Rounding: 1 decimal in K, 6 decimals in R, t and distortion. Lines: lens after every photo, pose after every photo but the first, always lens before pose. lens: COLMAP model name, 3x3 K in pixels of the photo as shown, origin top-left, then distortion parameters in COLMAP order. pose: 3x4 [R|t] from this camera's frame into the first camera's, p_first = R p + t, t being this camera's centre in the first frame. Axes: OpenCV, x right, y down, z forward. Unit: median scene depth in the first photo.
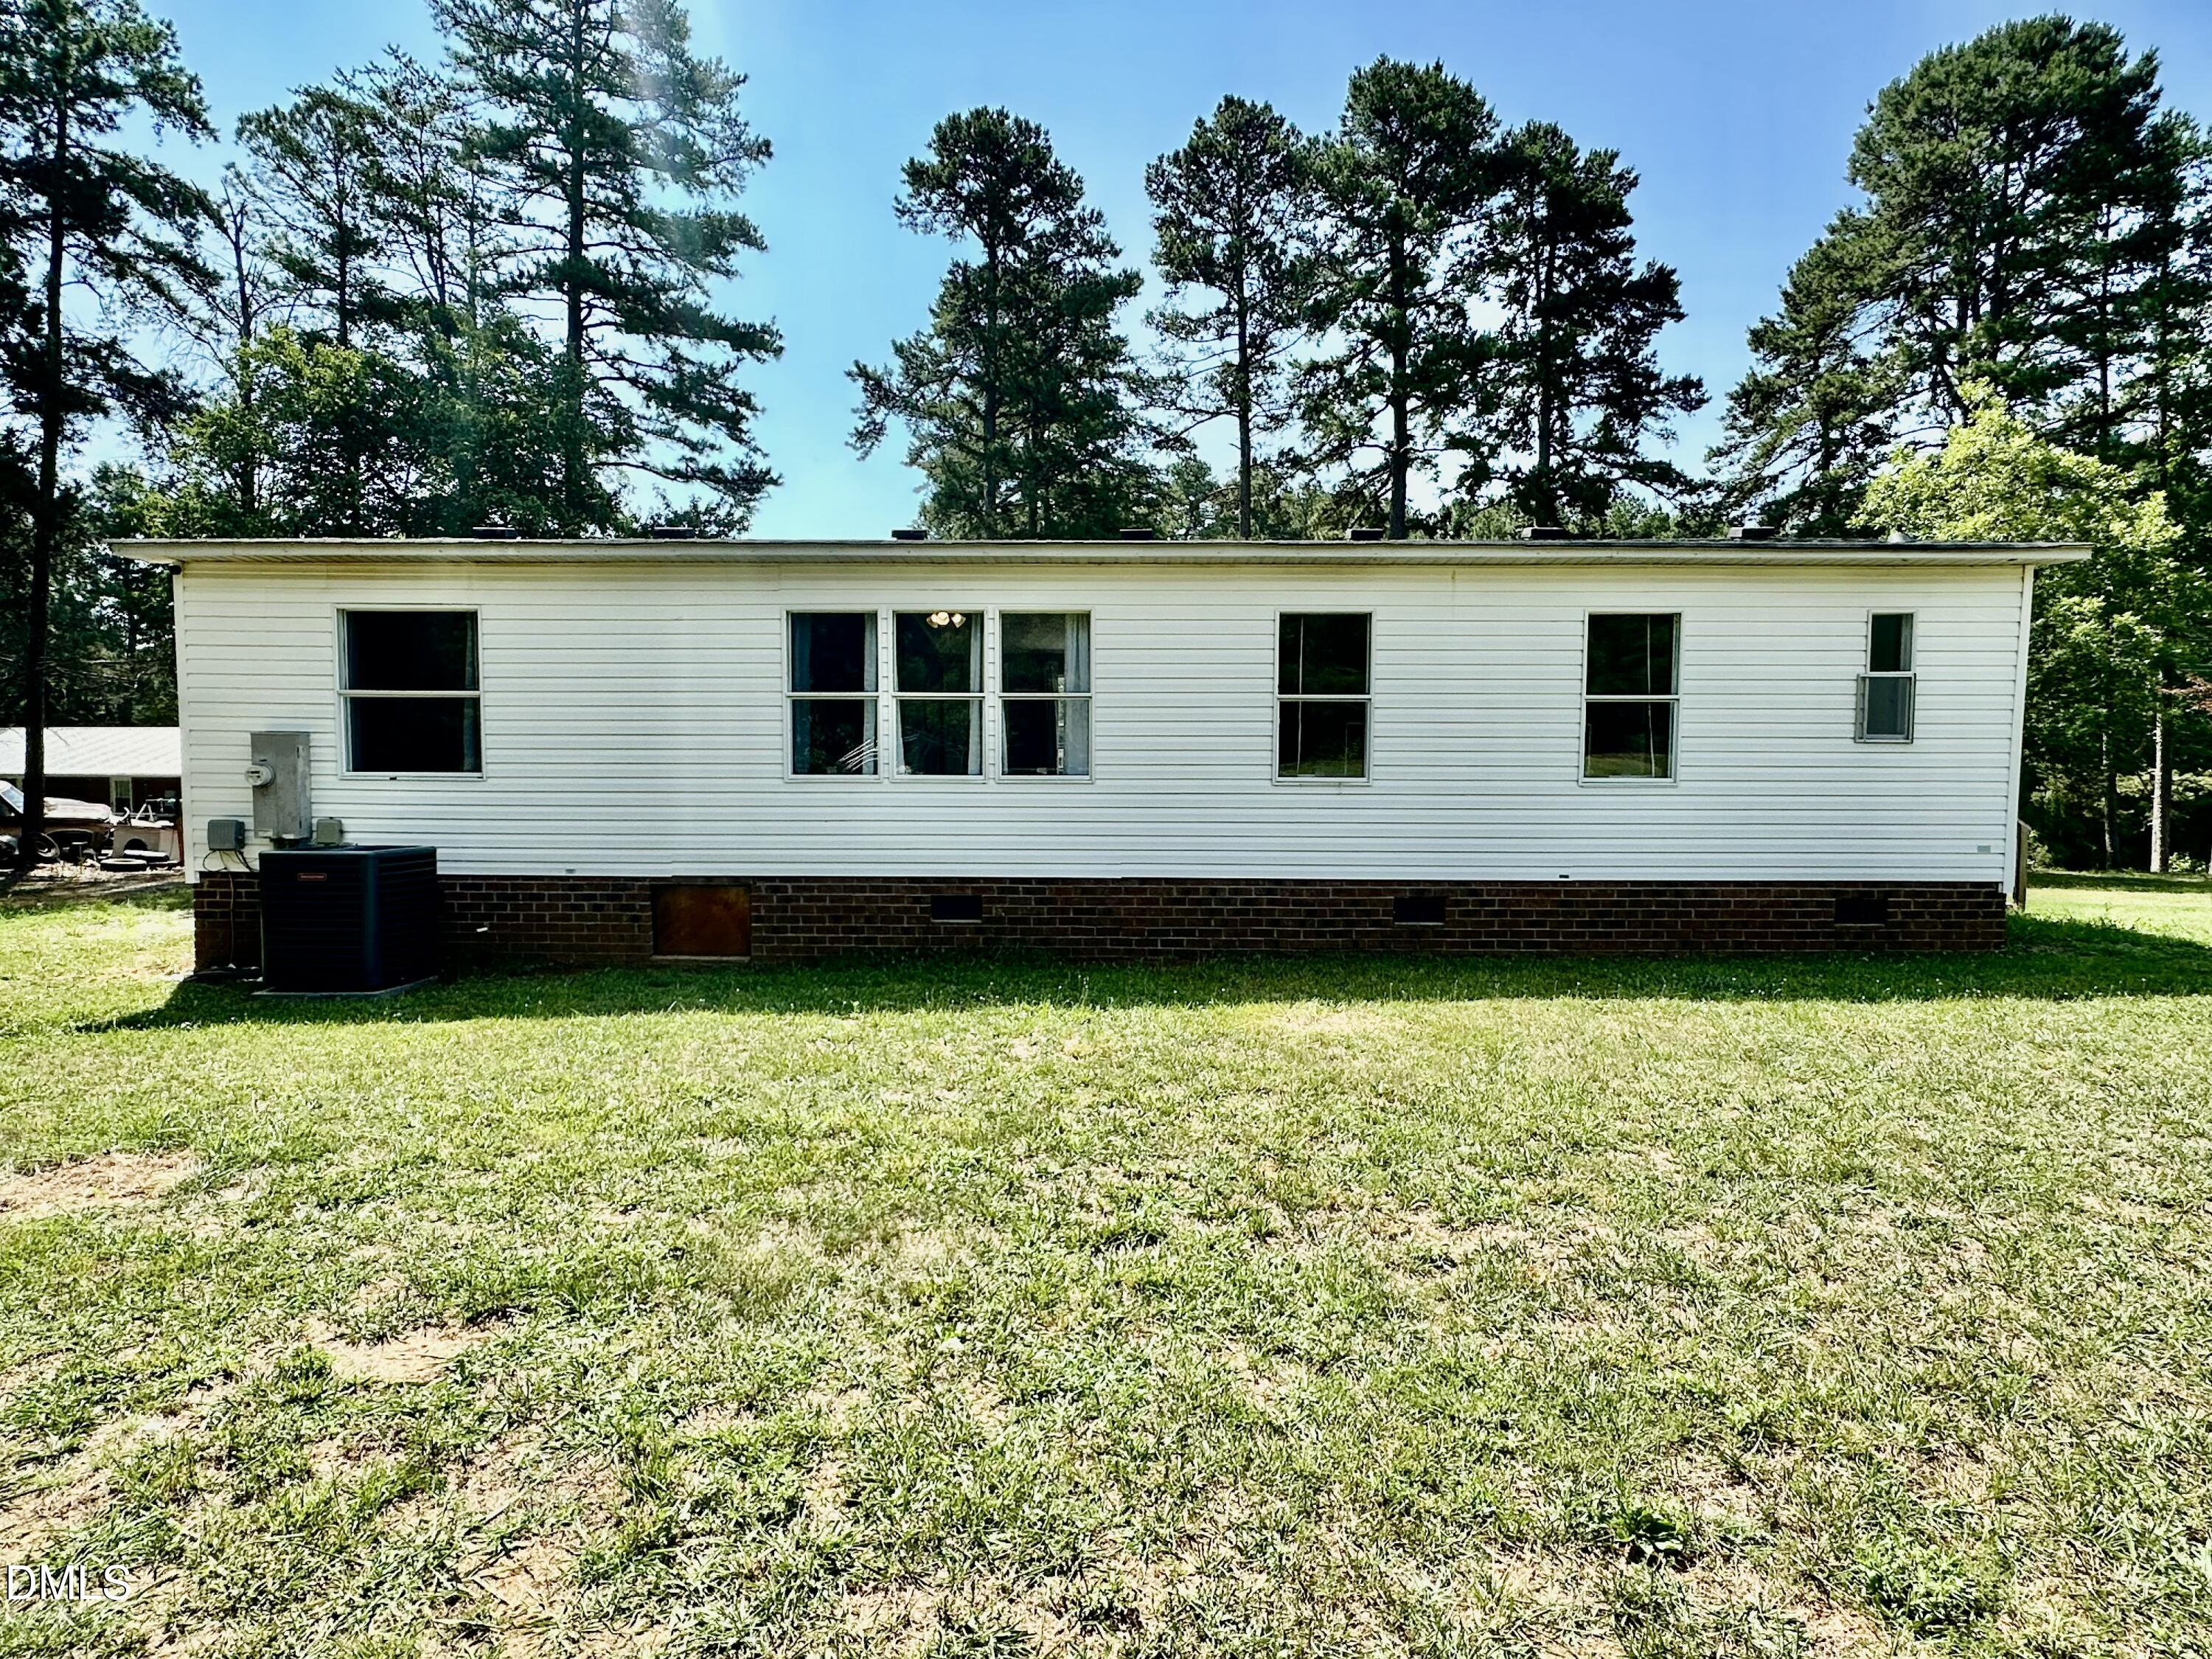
lens RADIAL K [[1251.2, 0, 1104.6], [0, 1251.2, 835.3], [0, 0, 1]] dist [-0.002452, 0.001019]
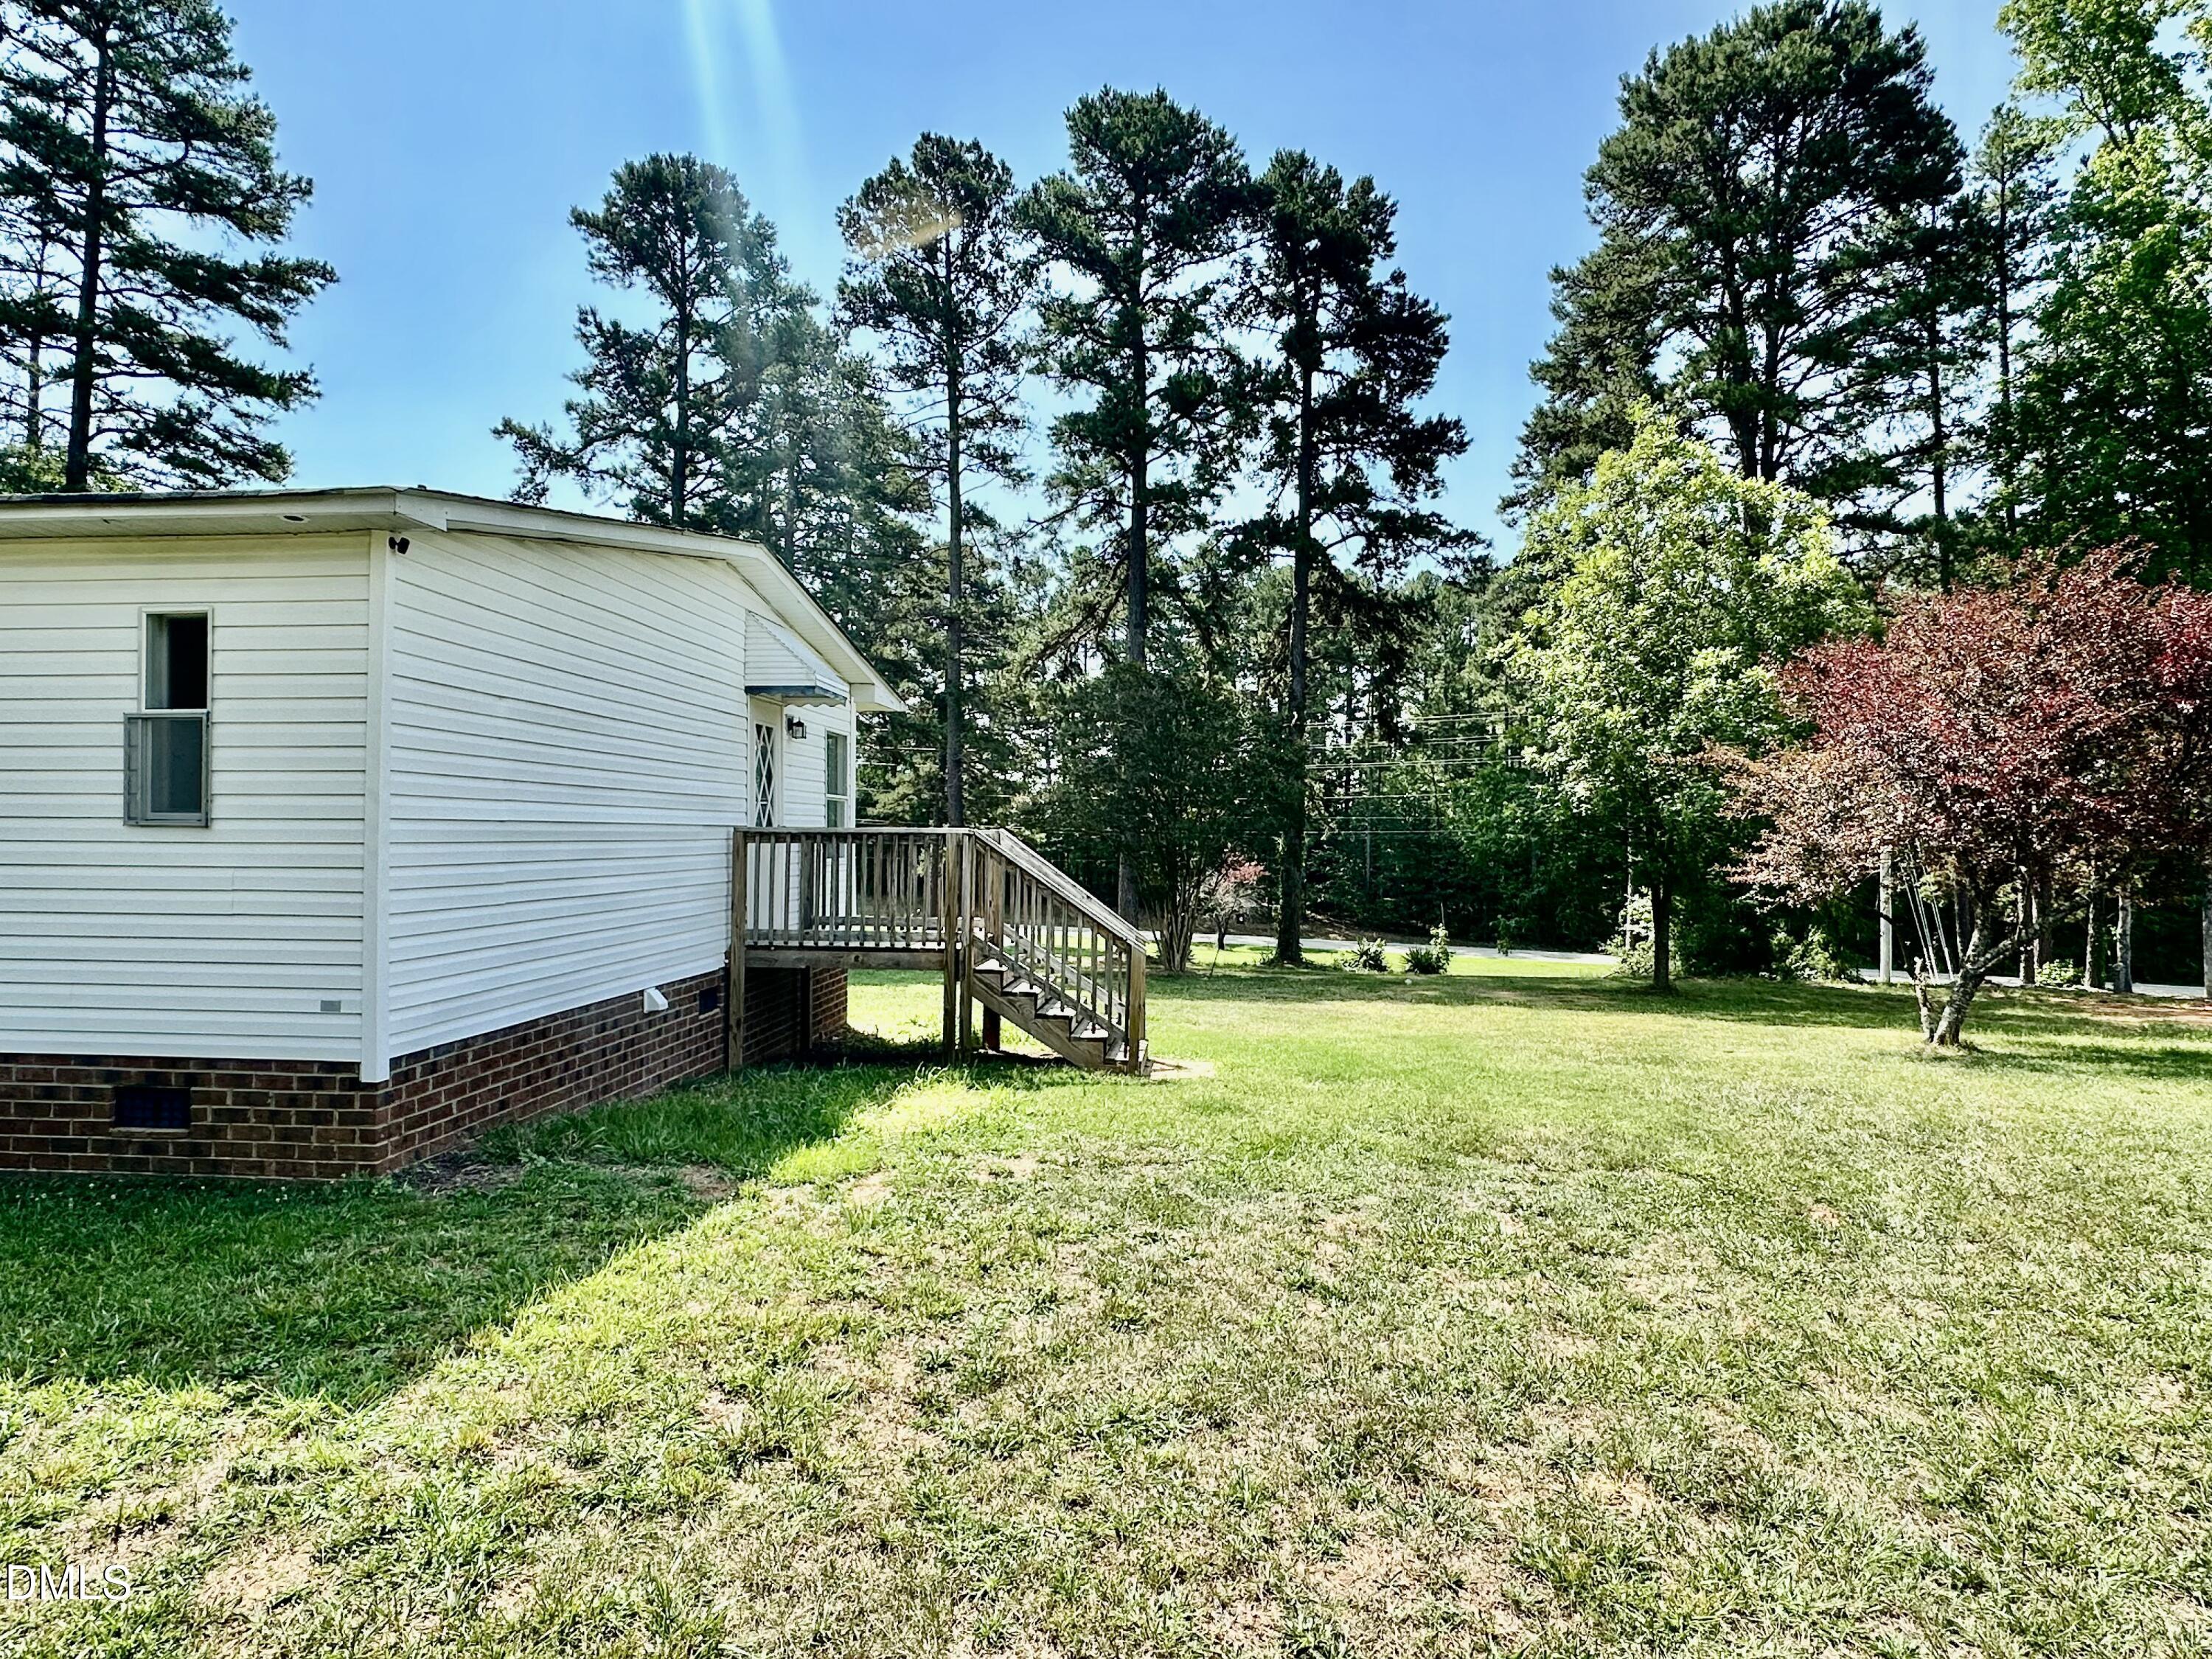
lens RADIAL K [[1251.2, 0, 1099.5], [0, 1251.2, 837.2], [0, 0, 1]] dist [-0.002452, 0.001019]
pose [[0.996812, 0.003978, -0.079688, 1.105061], [-0.009148, 0.997868, -0.064619, -0.033615], [0.079261, 0.065142, 0.994723, 0.432548]]
